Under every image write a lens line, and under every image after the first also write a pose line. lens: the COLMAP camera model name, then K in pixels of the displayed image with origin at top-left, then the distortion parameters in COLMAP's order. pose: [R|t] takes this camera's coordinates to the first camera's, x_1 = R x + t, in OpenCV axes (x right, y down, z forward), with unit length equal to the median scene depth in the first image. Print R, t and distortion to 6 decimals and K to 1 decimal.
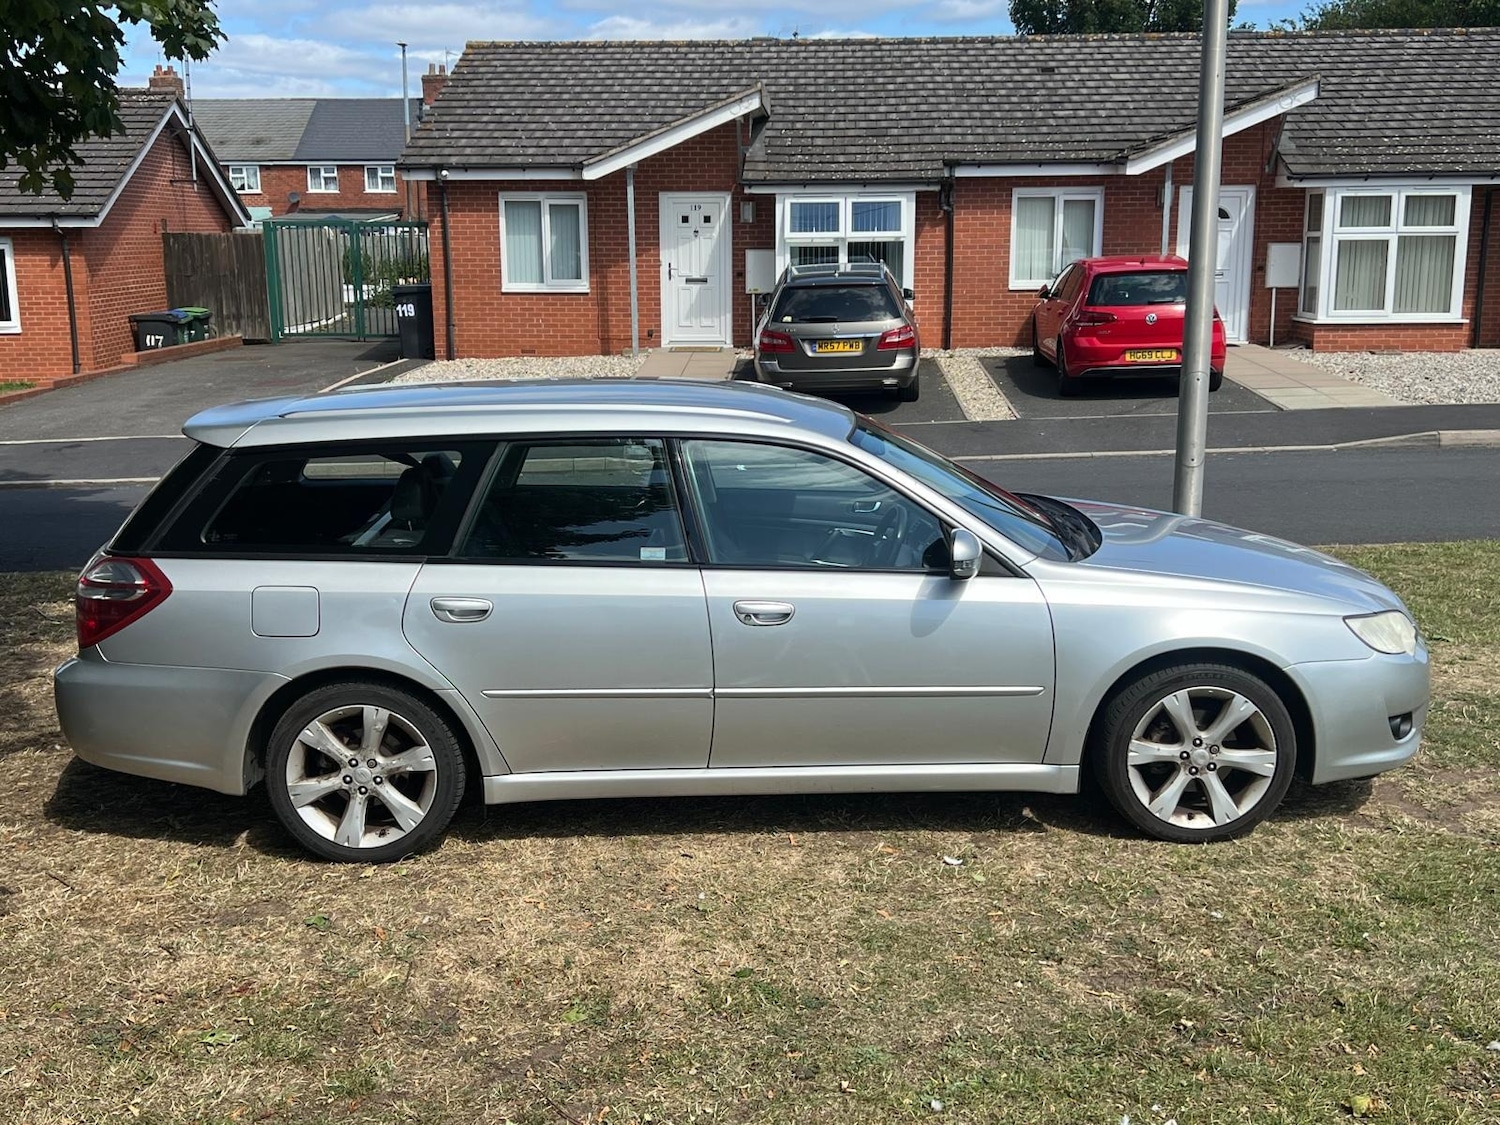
lens RADIAL K [[1552.6, 0, 748.4], [0, 1552.6, 561.3], [0, 0, 1]] dist [0.100768, -0.185120]
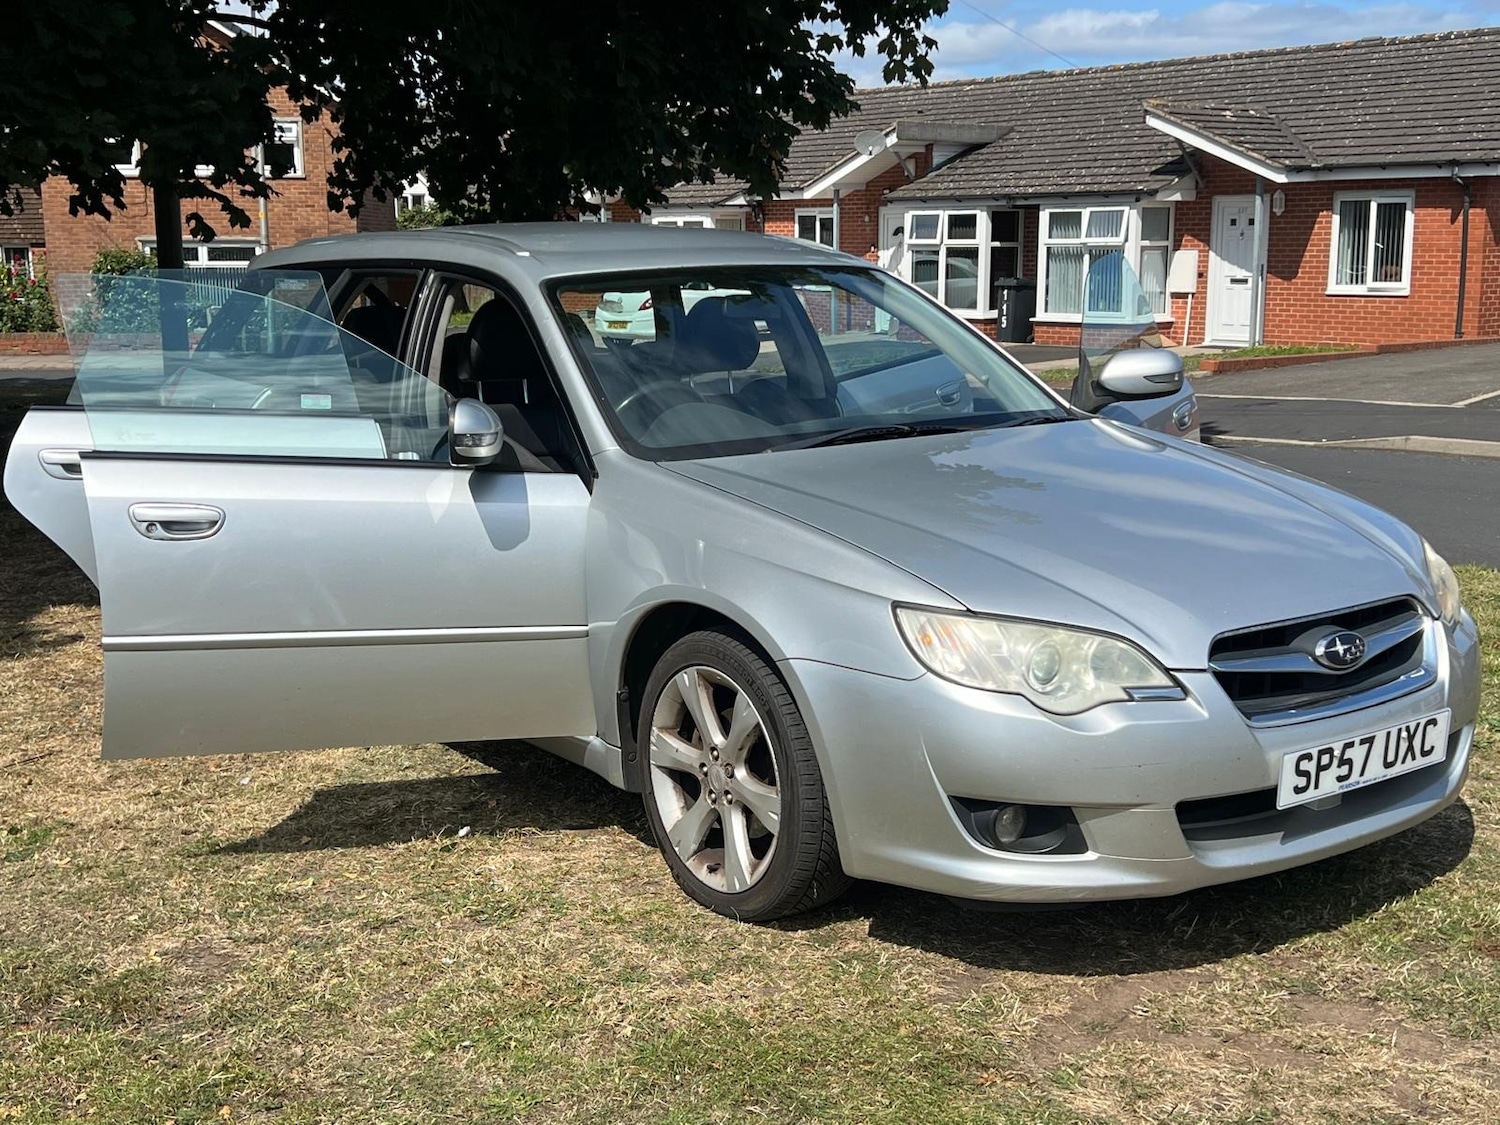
lens RADIAL K [[1765.1, 0, 753.9], [0, 1765.1, 559.9], [0, 0, 1]] dist [0.144035, -0.384739]
pose [[0.590776, 0.146840, -0.793361, 0.154925], [-0.158367, 0.985276, 0.064432, -0.002582], [0.791141, 0.087577, 0.605332, 0.099601]]
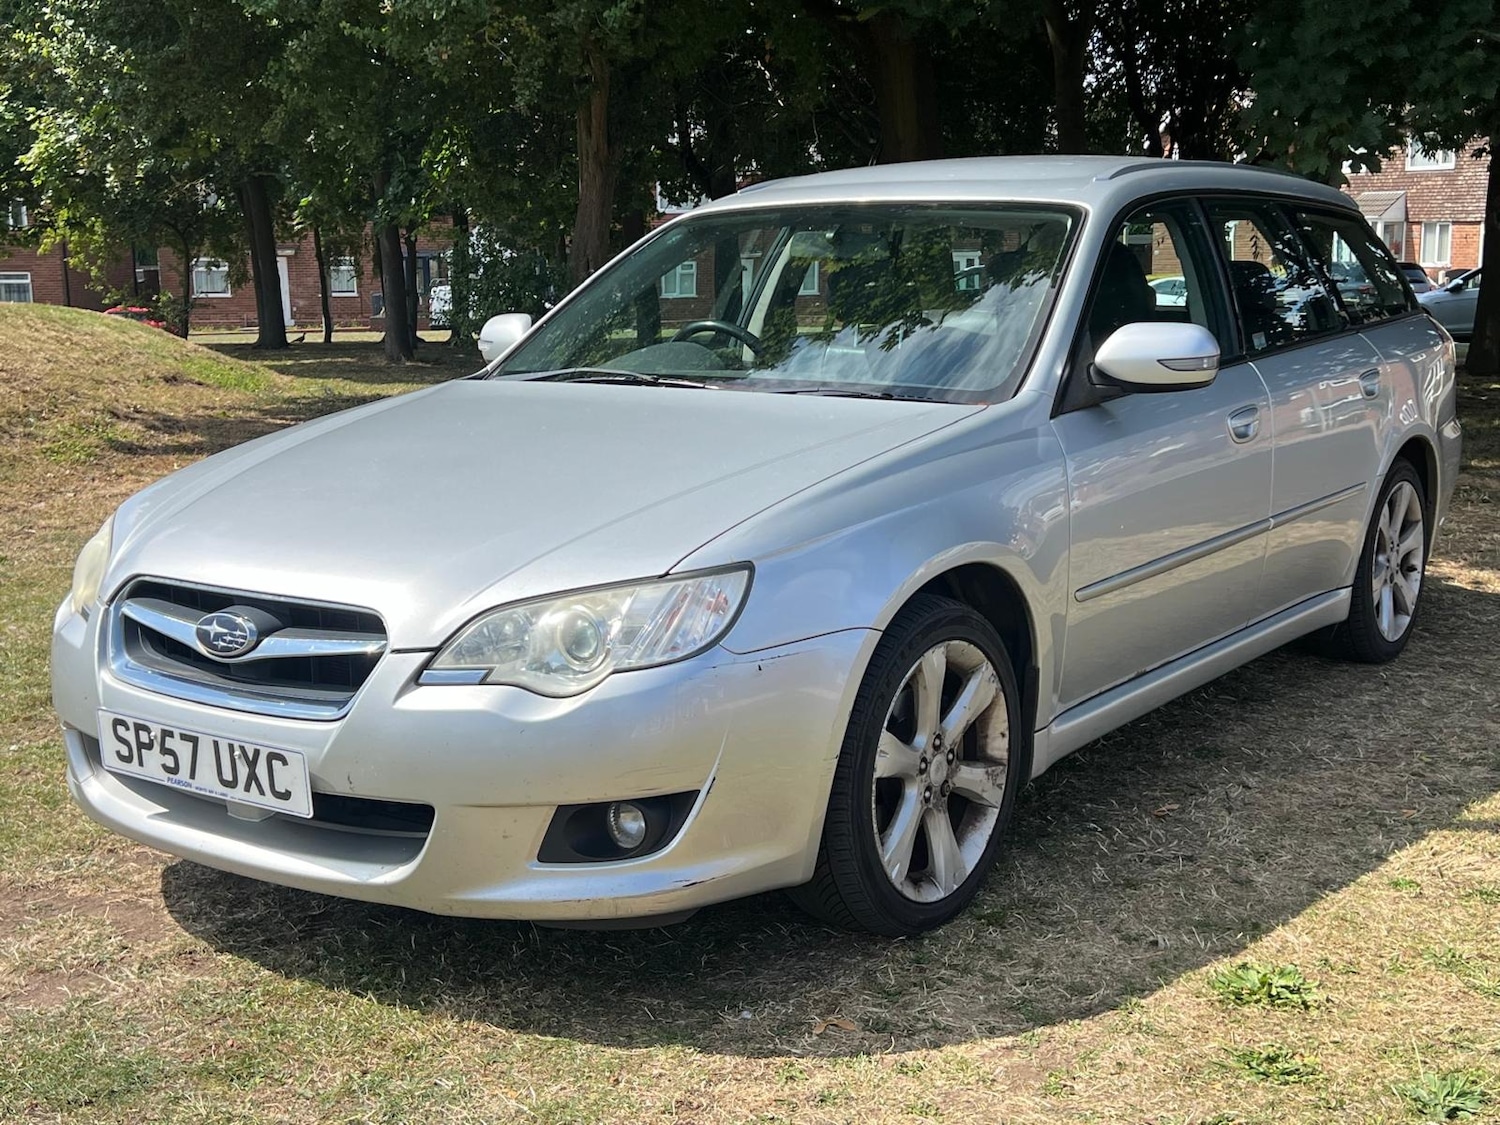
lens RADIAL K [[1824.3, 0, 753.8], [0, 1824.3, 560.5], [0, 0, 1]] dist [0.124621, -0.314624]
pose [[-0.574222, 0.157386, -0.803429, 0.150847], [-0.149629, 0.944644, 0.291991, -0.035146], [0.804910, 0.287884, -0.518886, 0.284994]]
